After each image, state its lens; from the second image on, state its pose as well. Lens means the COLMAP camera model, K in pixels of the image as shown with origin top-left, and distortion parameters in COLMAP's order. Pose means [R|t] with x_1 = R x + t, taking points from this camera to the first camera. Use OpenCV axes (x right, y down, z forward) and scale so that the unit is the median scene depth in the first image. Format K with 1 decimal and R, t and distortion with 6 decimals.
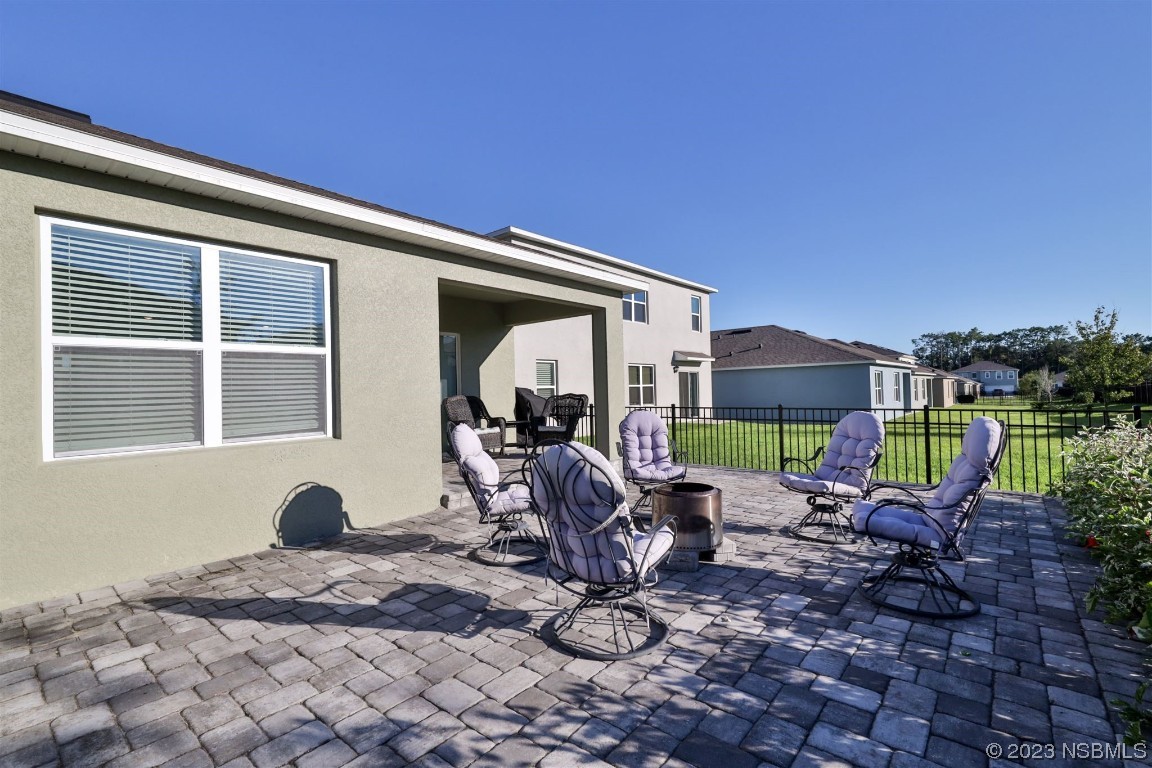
lens RADIAL K [[513.1, 0, 572.3], [0, 513.1, 383.1], [0, 0, 1]] dist [0.004095, -0.001335]
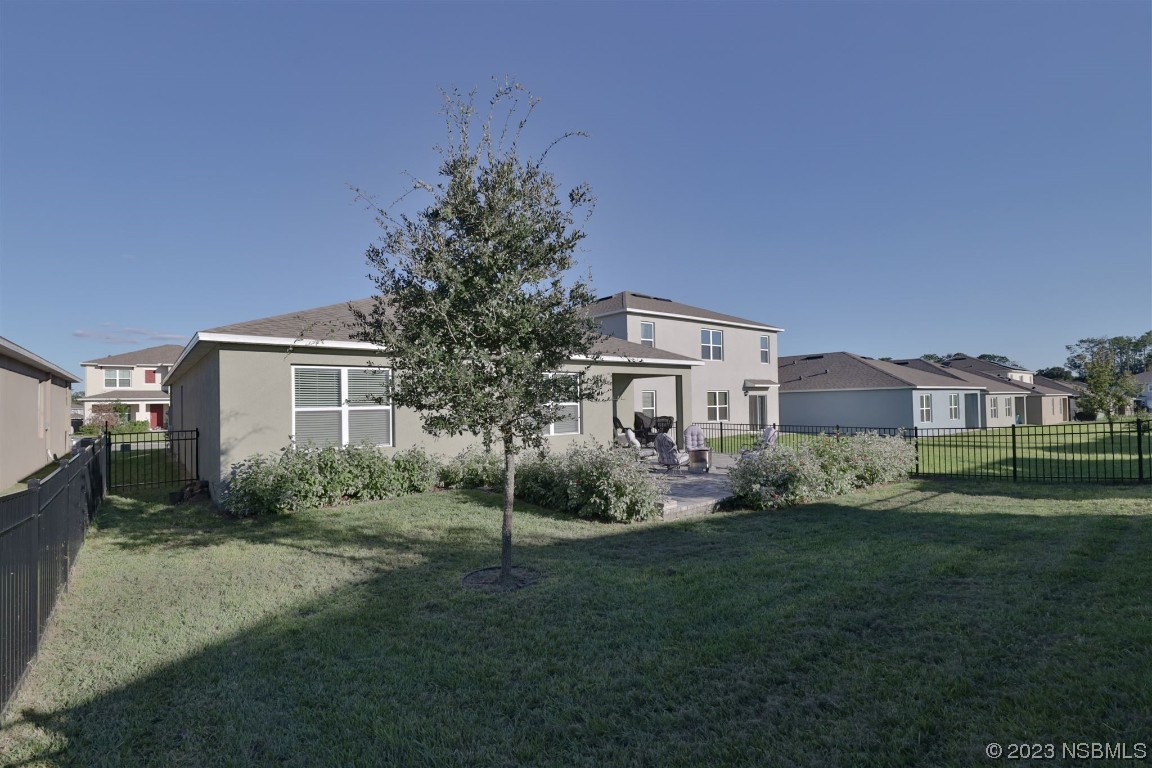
lens RADIAL K [[513.1, 0, 575.5], [0, 513.1, 394.6], [0, 0, 1]] dist [0.004095, -0.001335]
pose [[0.984110, 0.001314, -0.177554, 0.004955], [-0.001505, 0.999998, -0.000941, -0.023731], [0.177553, 0.001193, 0.984111, -0.397427]]
